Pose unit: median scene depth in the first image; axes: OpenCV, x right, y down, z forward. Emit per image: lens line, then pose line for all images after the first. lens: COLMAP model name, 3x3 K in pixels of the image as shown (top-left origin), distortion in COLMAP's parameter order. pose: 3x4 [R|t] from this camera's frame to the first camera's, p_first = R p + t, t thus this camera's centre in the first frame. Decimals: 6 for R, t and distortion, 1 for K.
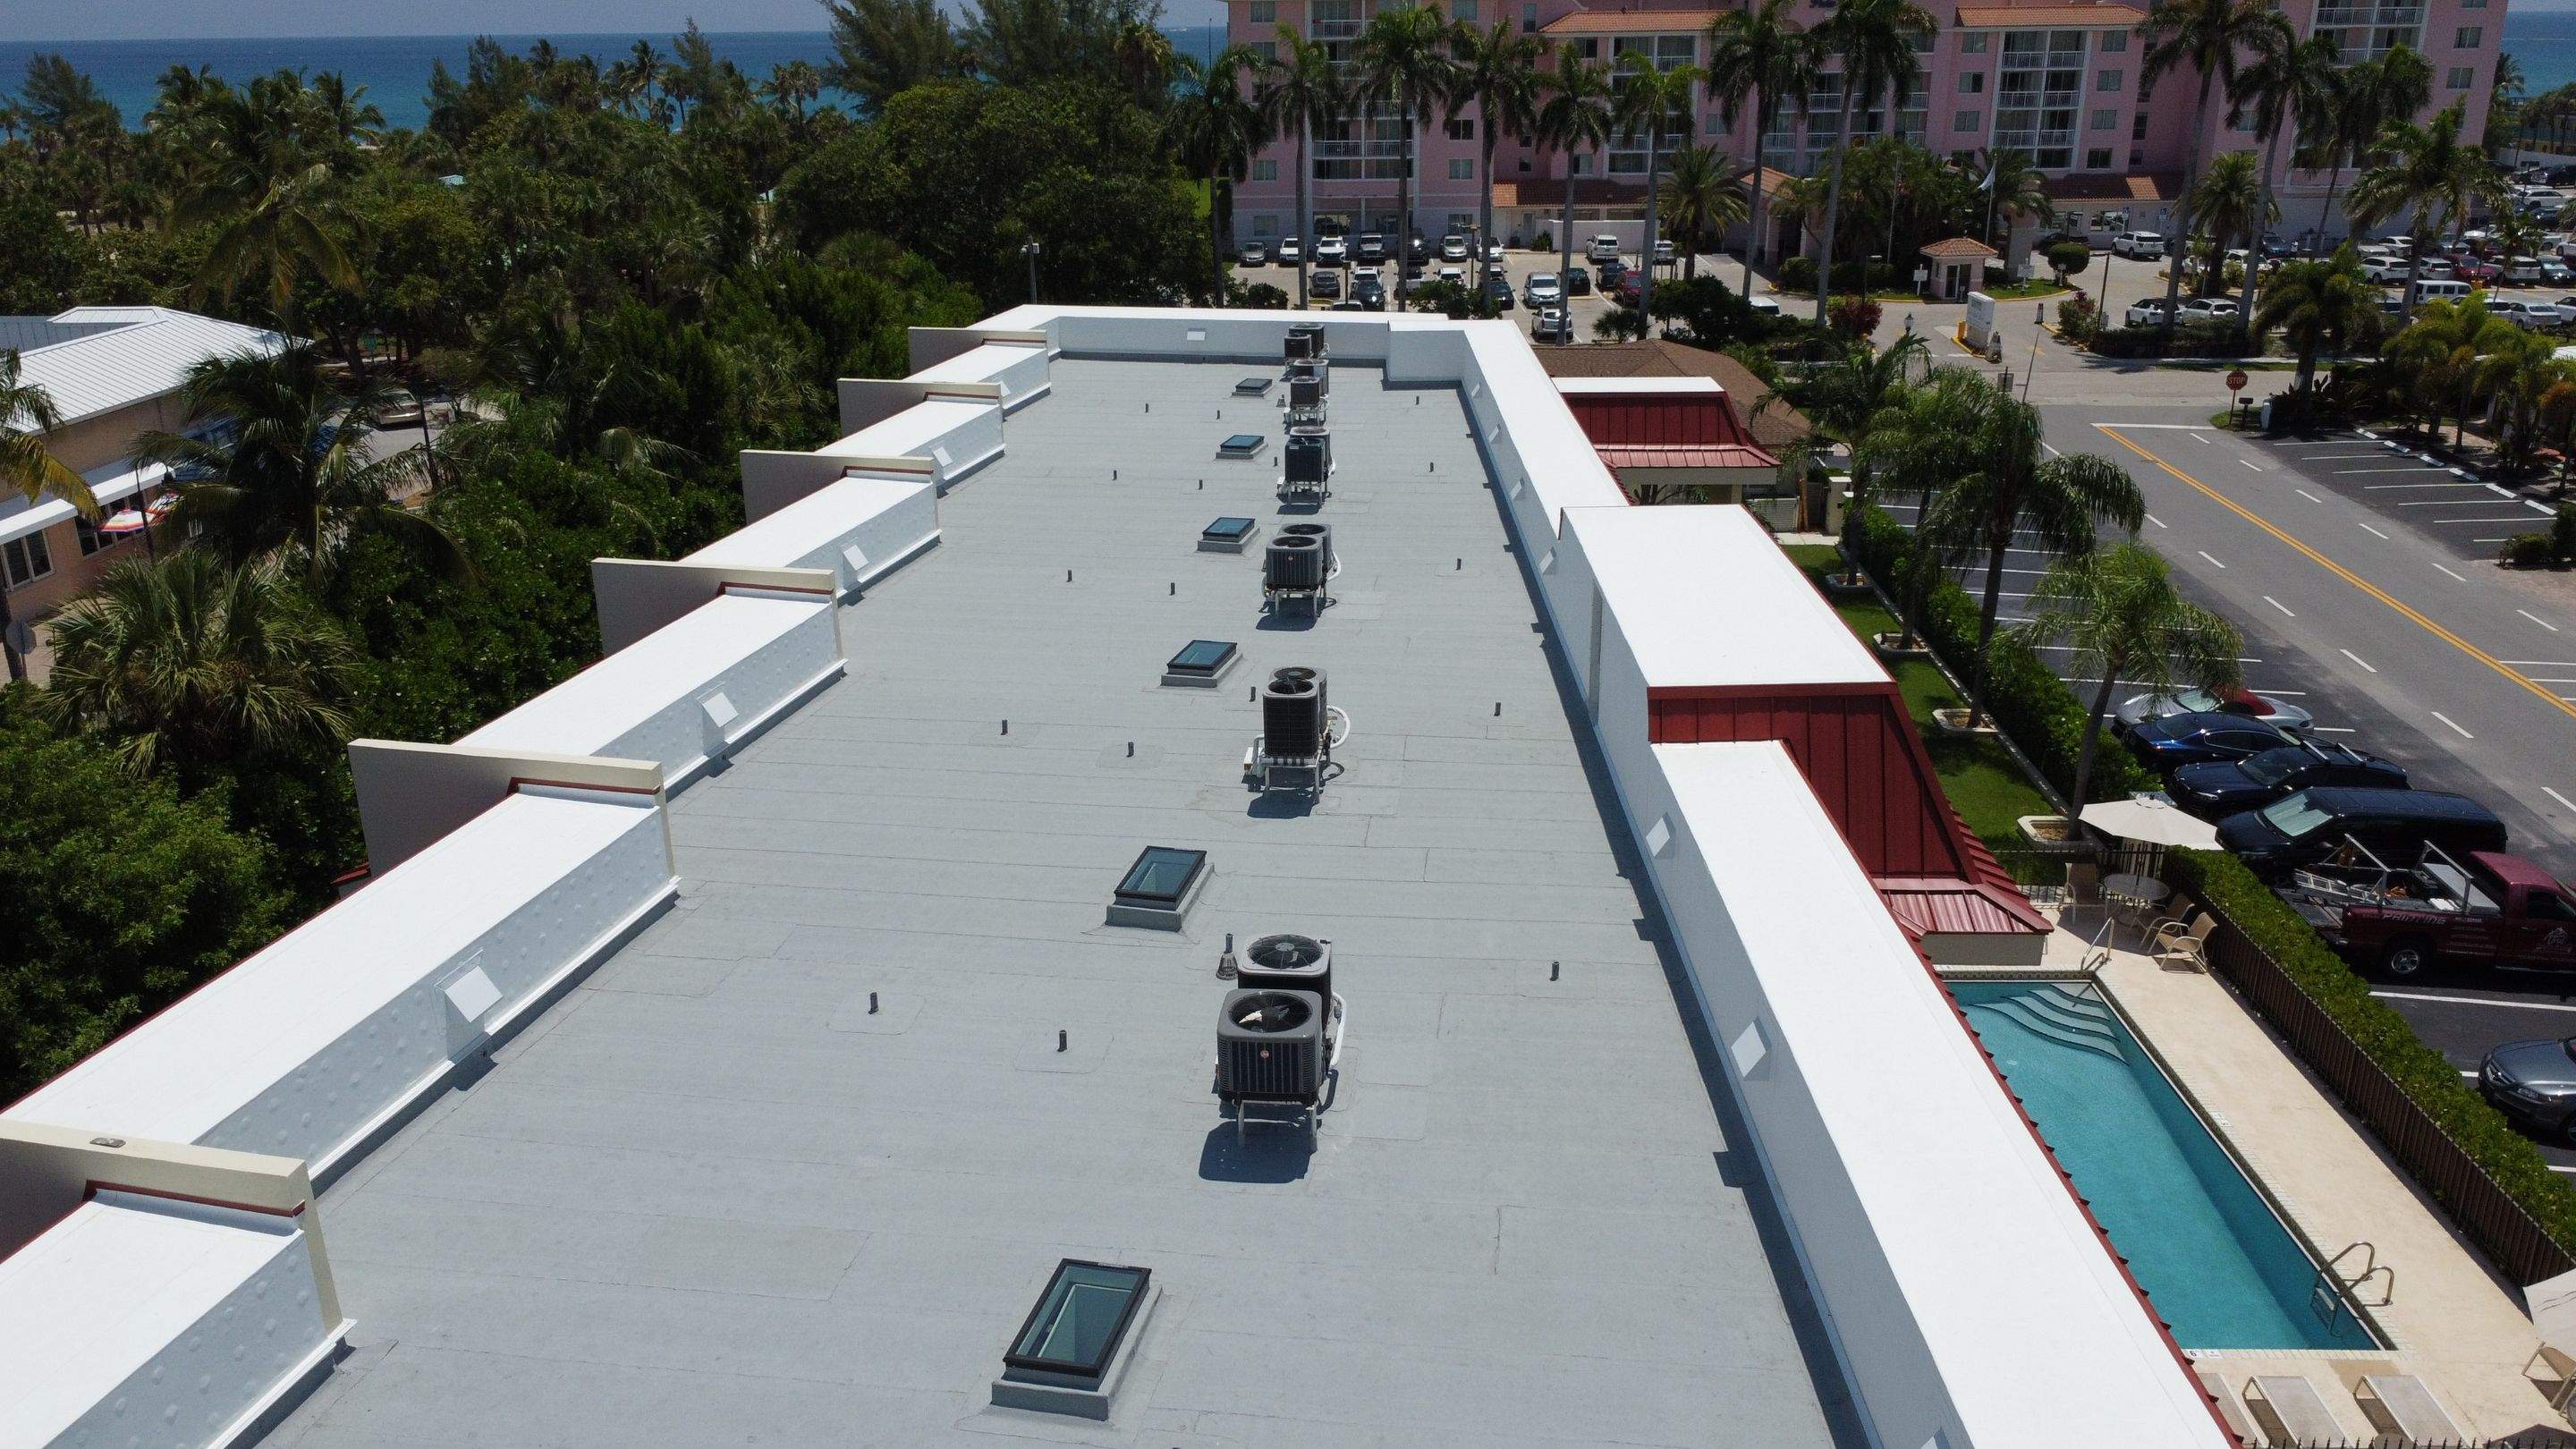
lens RADIAL K [[1935.2, 0, 1283.7], [0, 1935.2, 720.8], [0, 0, 1]] dist [0.001785, -0.006041]
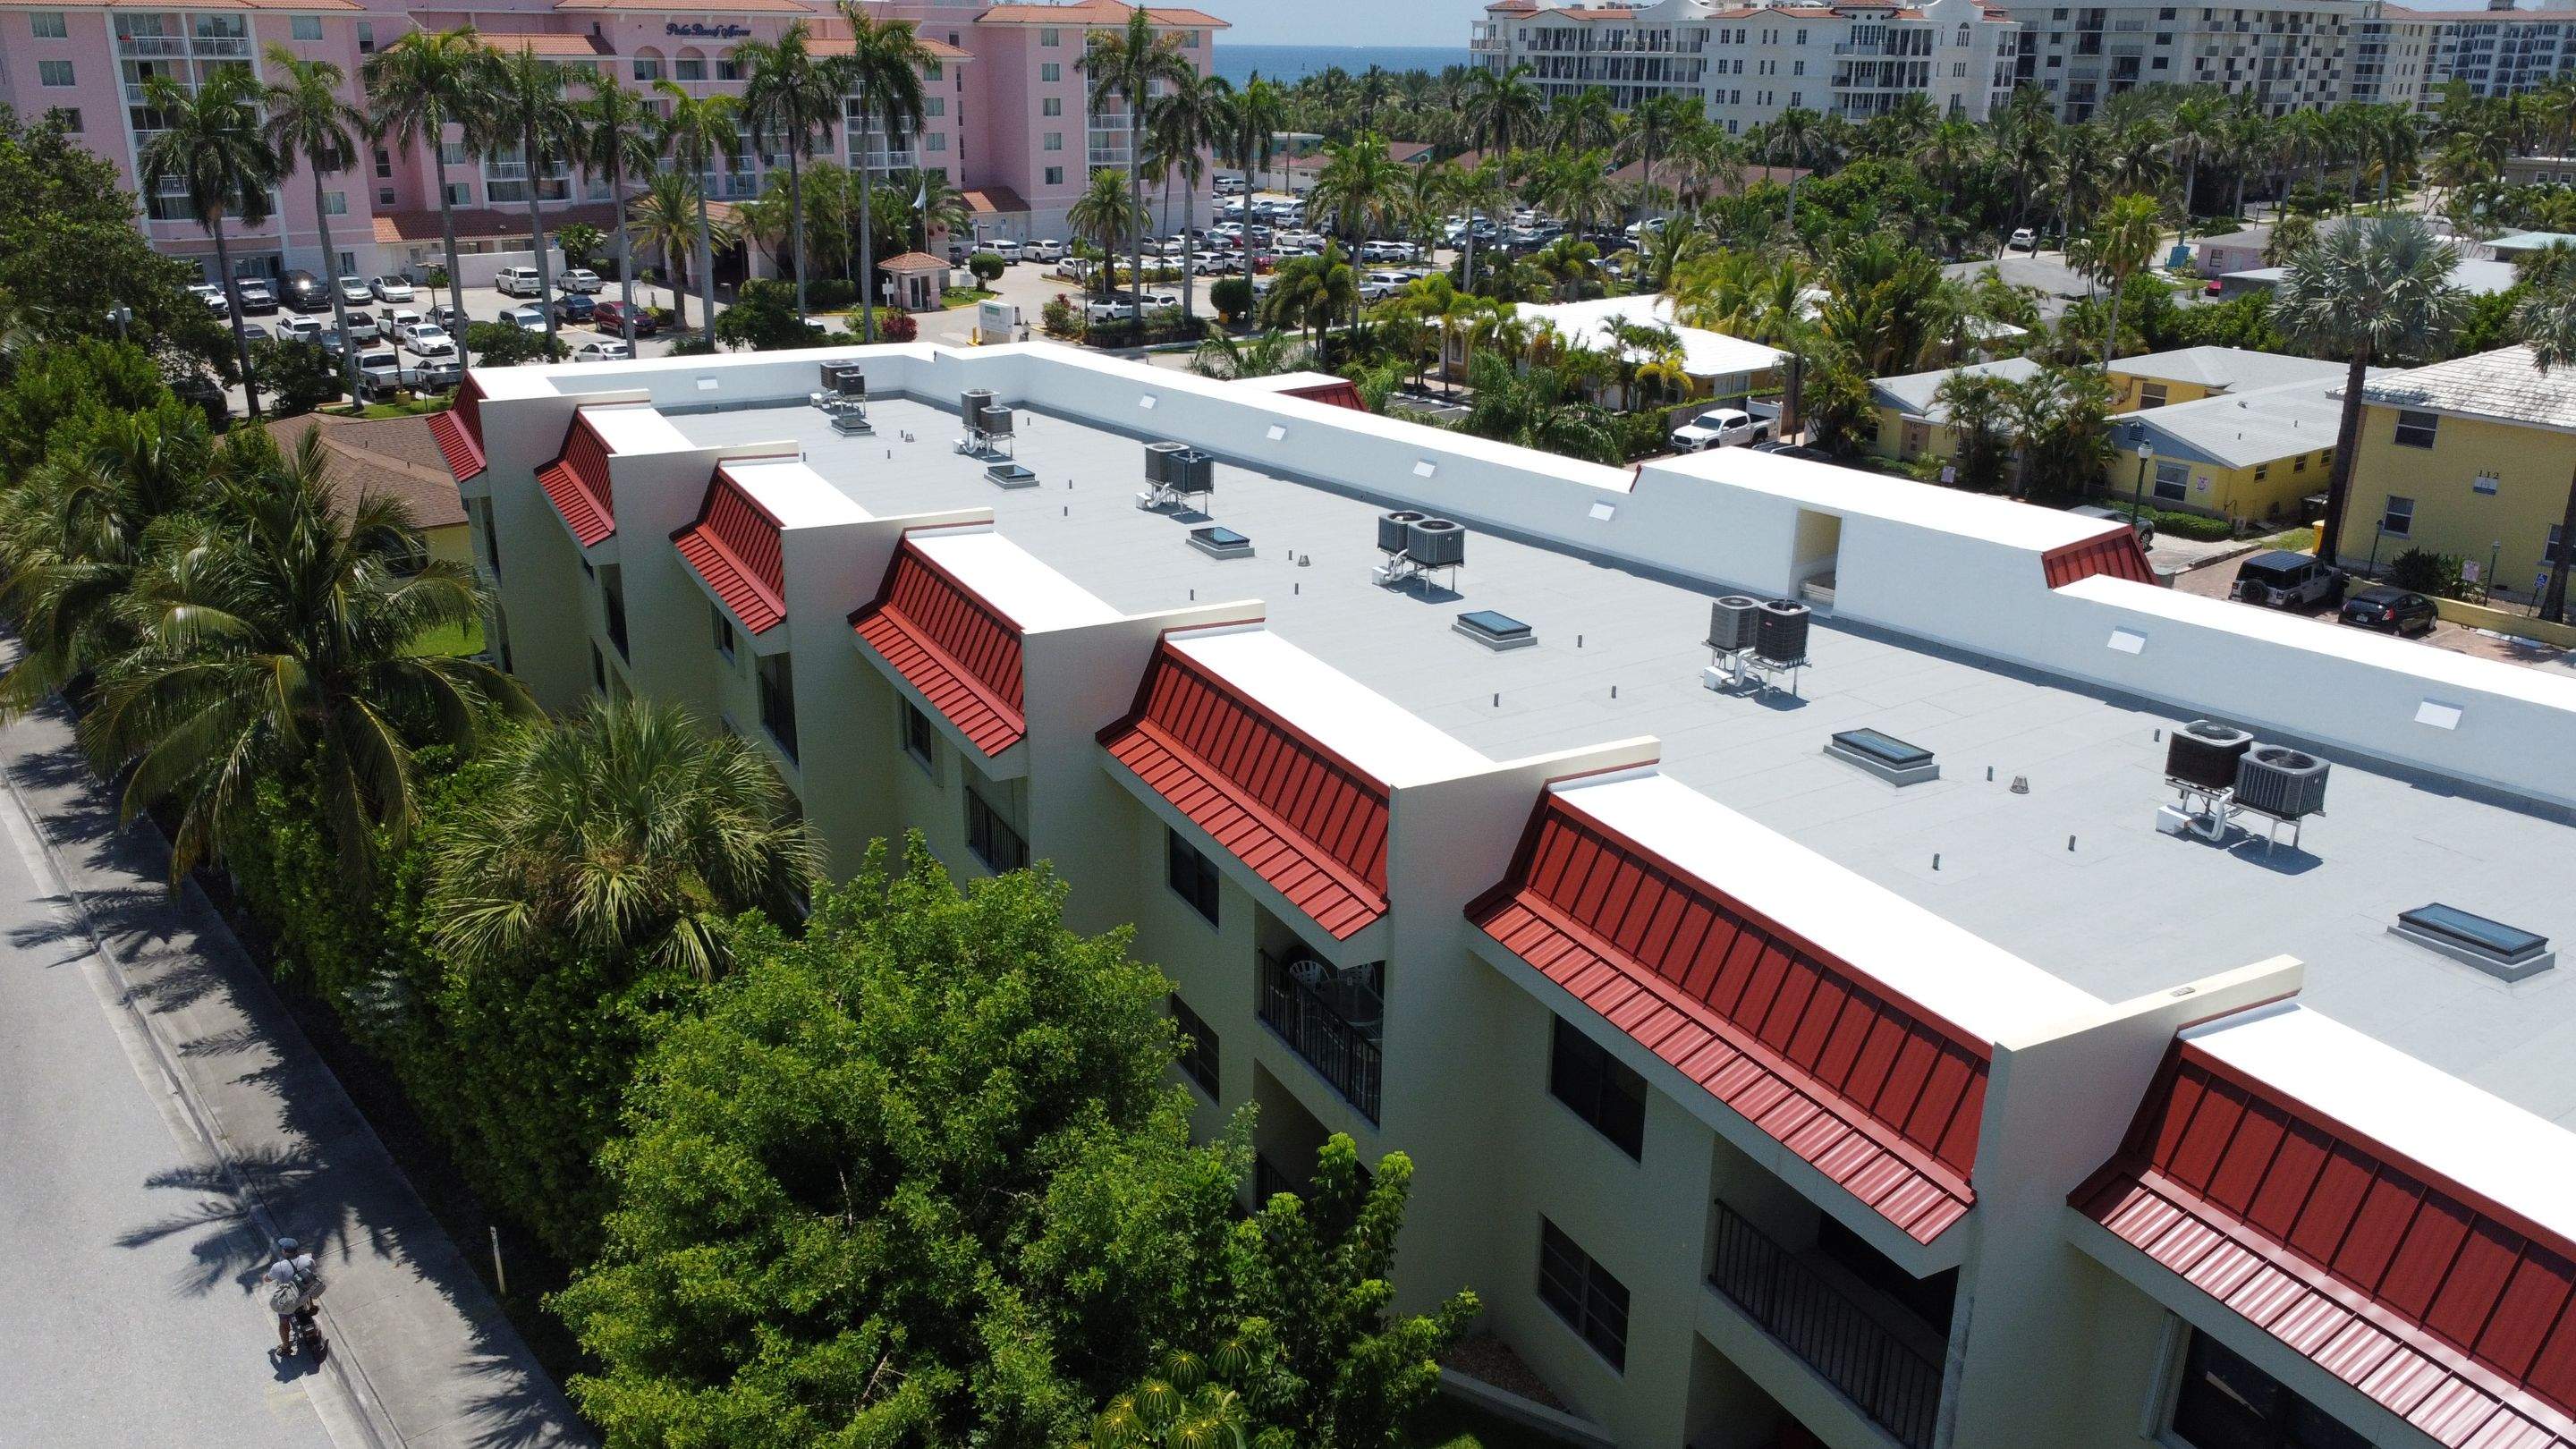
lens RADIAL K [[1935.2, 0, 1288.7], [0, 1935.2, 711.7], [0, 0, 1]] dist [0.001785, -0.006041]
pose [[0.755704, -0.193678, 0.625620, -0.328143], [0.201912, 0.977639, 0.058761, -0.027884], [-0.623011, 0.081914, 0.777912, 0.066372]]
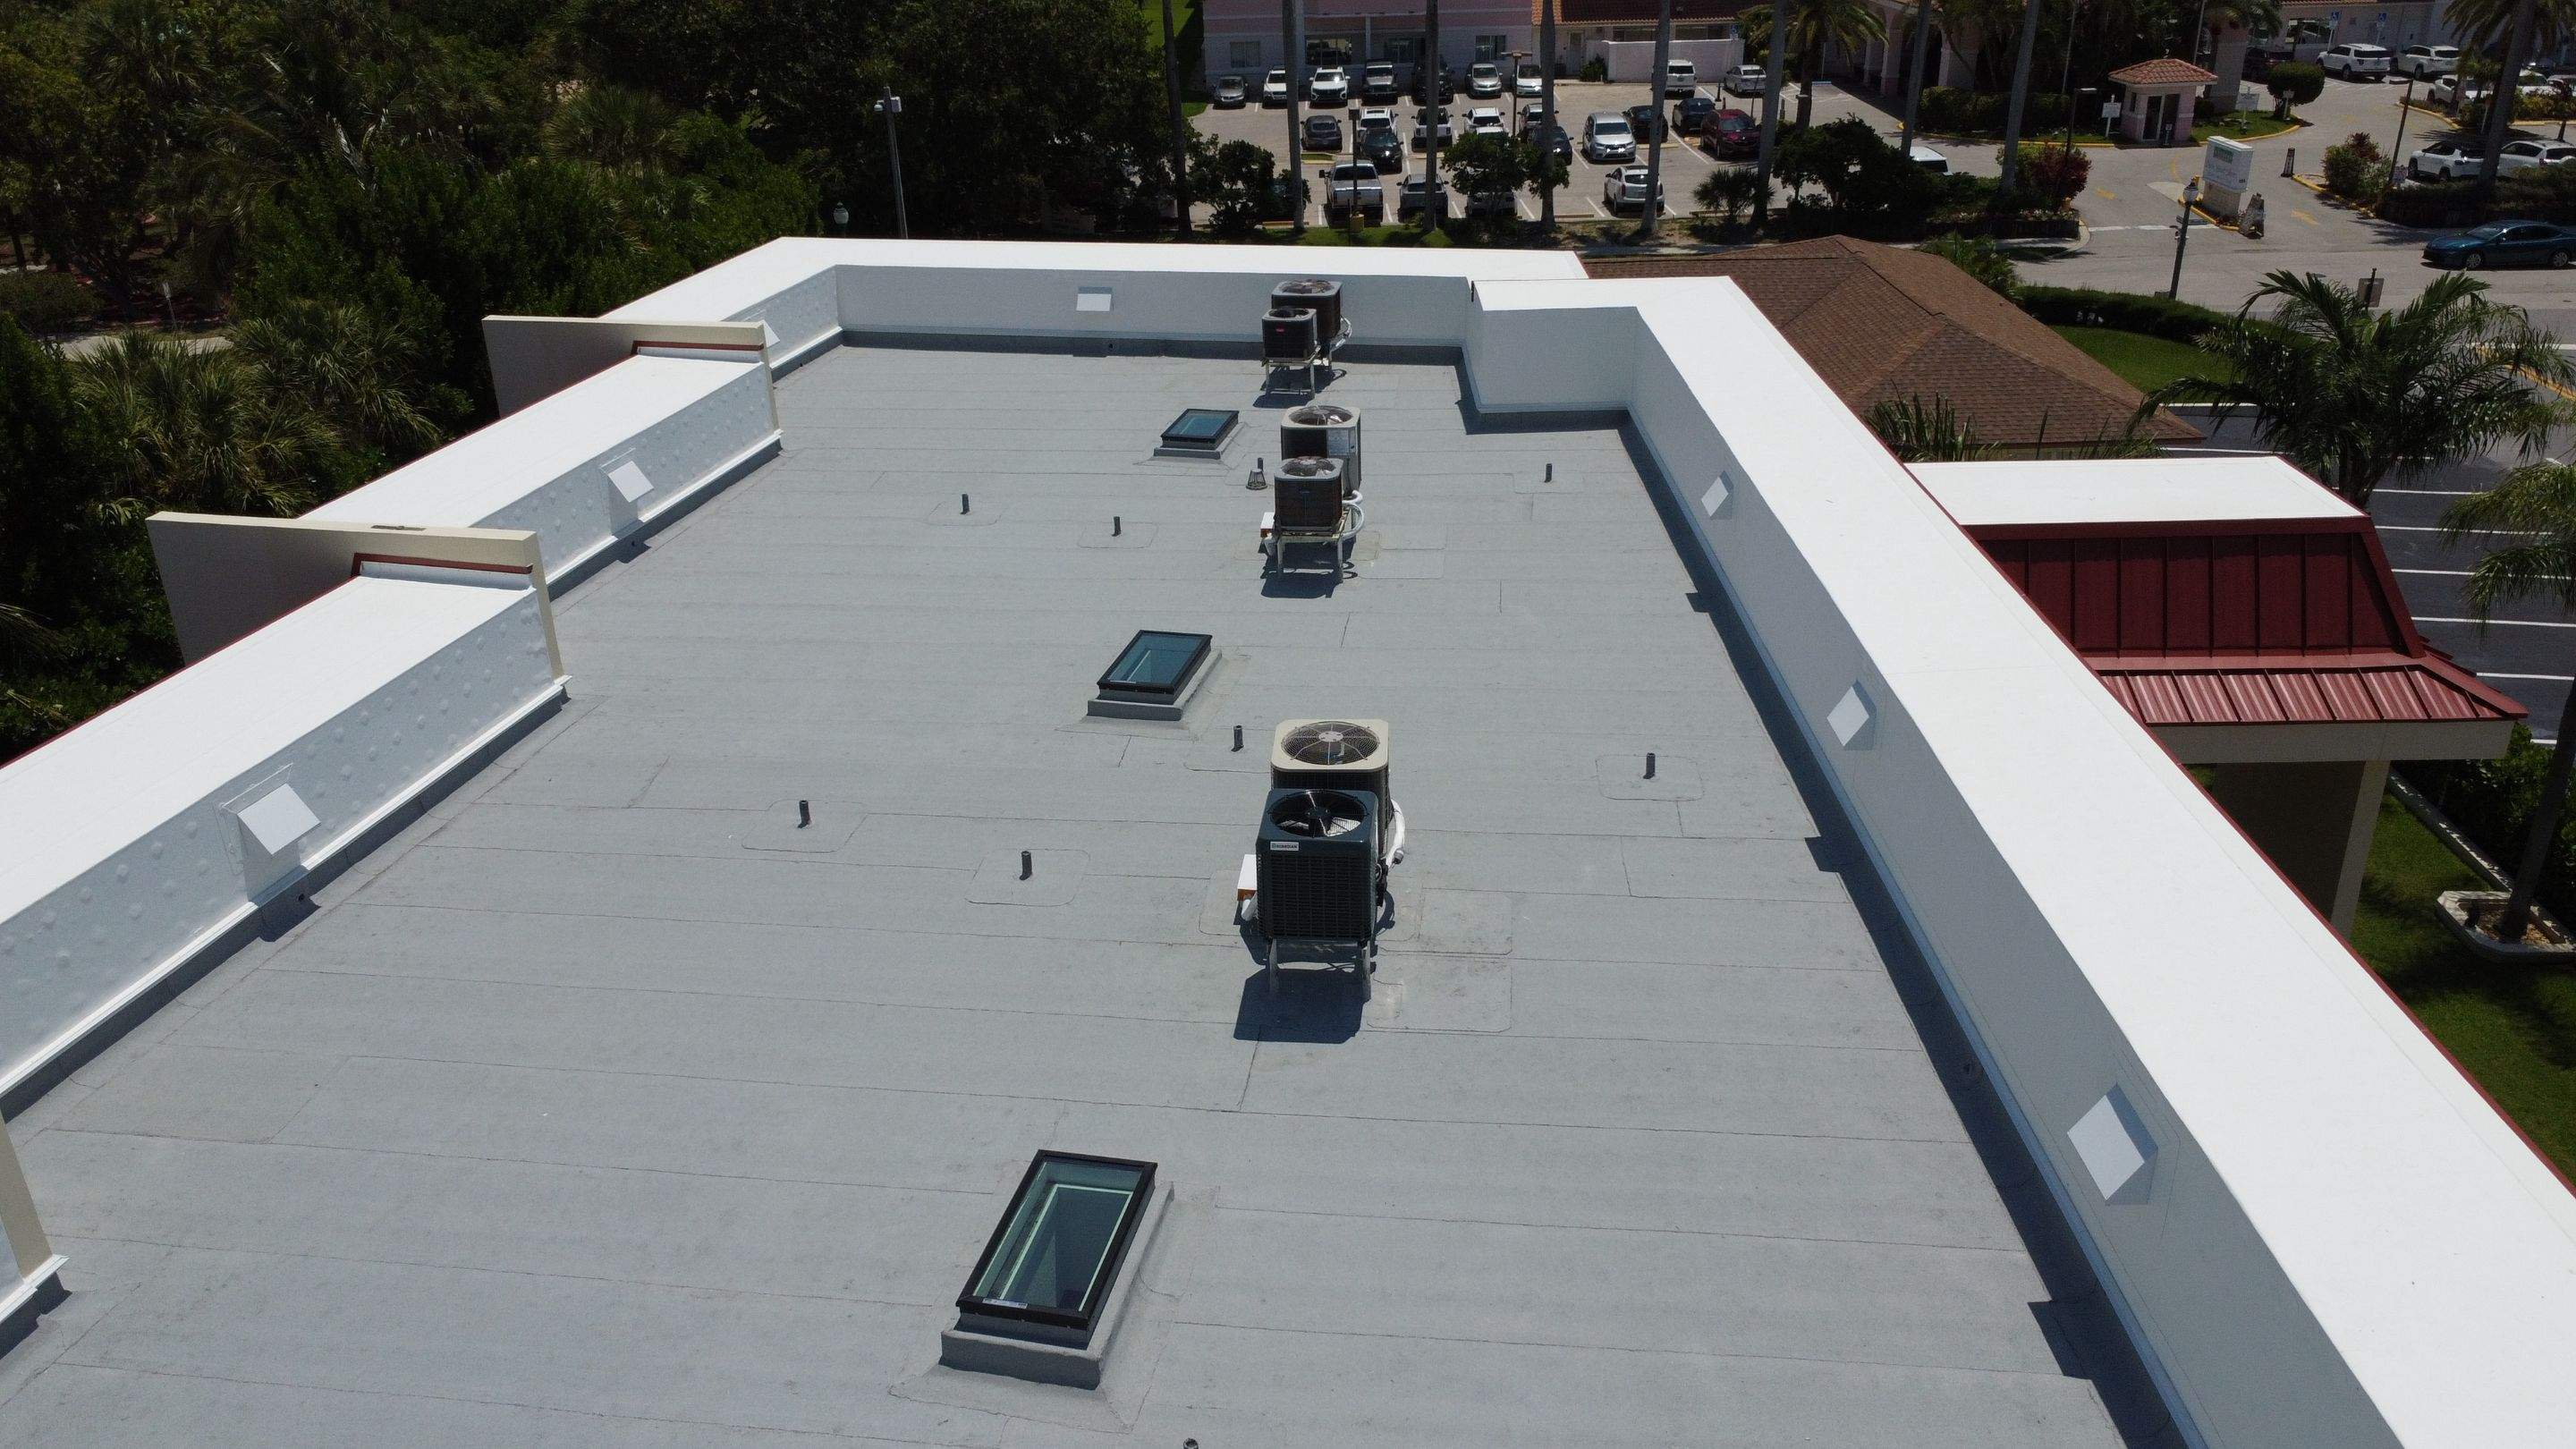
lens RADIAL K [[1935.2, 0, 1272.2], [0, 1935.2, 711.5], [0, 0, 1]] dist [0.001785, -0.006041]
pose [[0.999876, -0.015014, -0.004777, 0.002486], [0.015354, 0.996542, 0.081658, -0.093433], [0.003535, -0.081721, 0.996649, 0.336947]]
